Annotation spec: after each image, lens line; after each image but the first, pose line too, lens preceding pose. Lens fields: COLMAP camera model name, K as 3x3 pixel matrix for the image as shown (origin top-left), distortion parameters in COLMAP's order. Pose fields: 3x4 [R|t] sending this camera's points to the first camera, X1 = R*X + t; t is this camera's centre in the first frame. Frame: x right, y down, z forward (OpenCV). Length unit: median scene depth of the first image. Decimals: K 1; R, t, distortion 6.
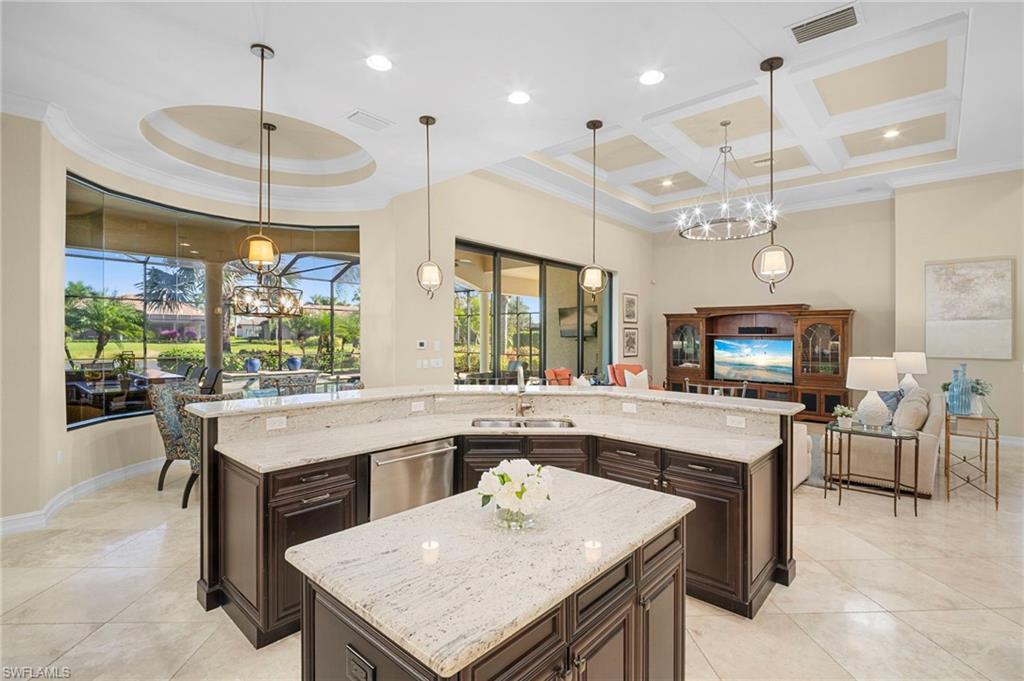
lens RADIAL K [[473.3, 0, 514.5], [0, 473.3, 337.3], [0, 0, 1]] dist [-0.002532, -0.002524]
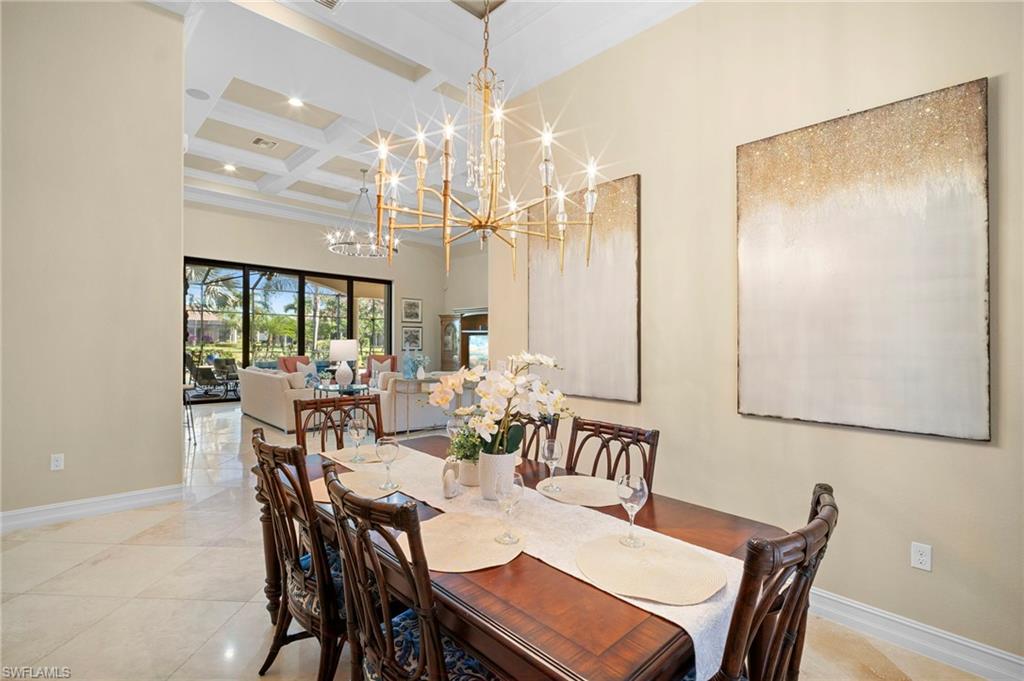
lens RADIAL K [[473.3, 0, 513.3], [0, 473.3, 340.2], [0, 0, 1]] dist [-0.002532, -0.002524]
pose [[0.996728, -0.000475, -0.080831, 0.709802], [-0.000201, 0.999965, -0.008353, 0.029964], [0.080832, 0.008342, 0.996693, -0.207059]]
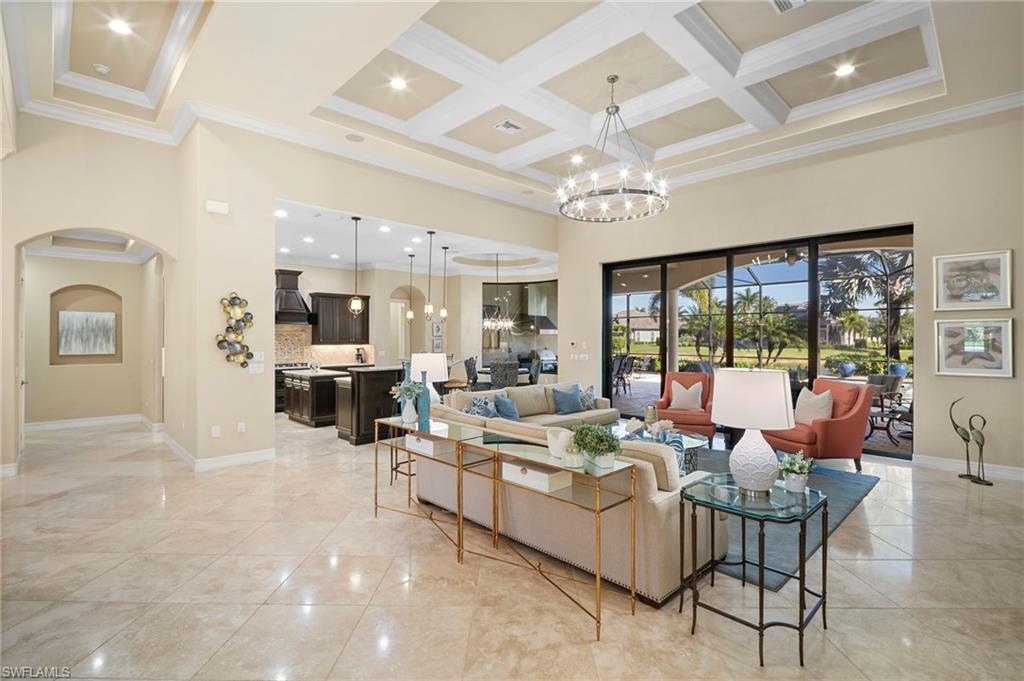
lens RADIAL K [[473.3, 0, 509.9], [0, 473.3, 345.0], [0, 0, 1]] dist [-0.002532, -0.002524]
pose [[-0.076174, 0.005219, -0.997081, 0.938101], [-0.001864, 0.999984, 0.005377, 0.007373], [0.997093, 0.002268, -0.076163, 0.644704]]
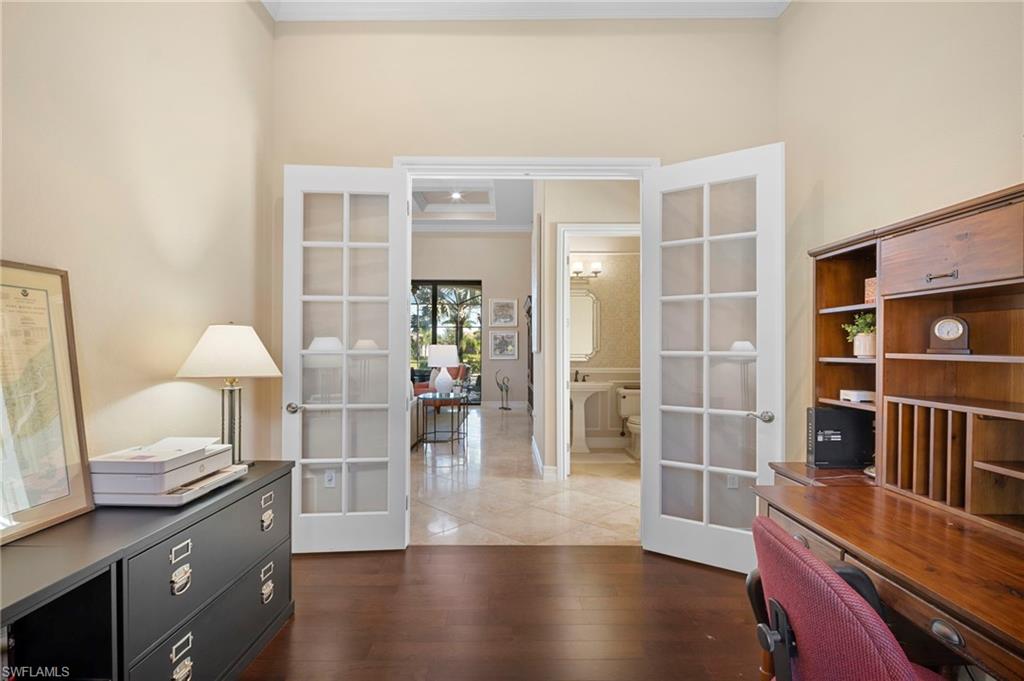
lens RADIAL K [[473.3, 0, 515.8], [0, 473.3, 353.8], [0, 0, 1]] dist [-0.002532, -0.002524]
pose [[0.675254, -0.000431, -0.737585, 1.226710], [-0.006077, 0.999963, -0.006148, 0.043583], [0.737560, 0.008634, 0.675226, 0.375801]]
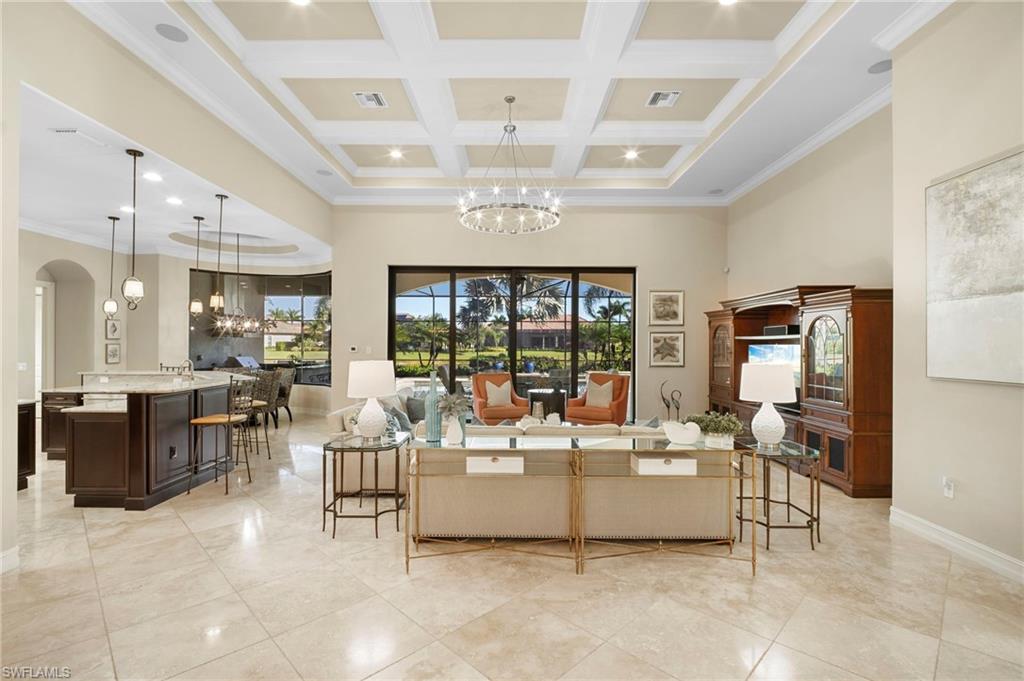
lens RADIAL K [[473.3, 0, 511.5], [0, 473.3, 342.4], [0, 0, 1]] dist [-0.002532, -0.002524]
pose [[0.663747, -0.010804, -0.747879, 0.806951], [0.003588, 0.999930, -0.011261, 0.009002], [0.747948, 0.004791, 0.663740, 0.301841]]
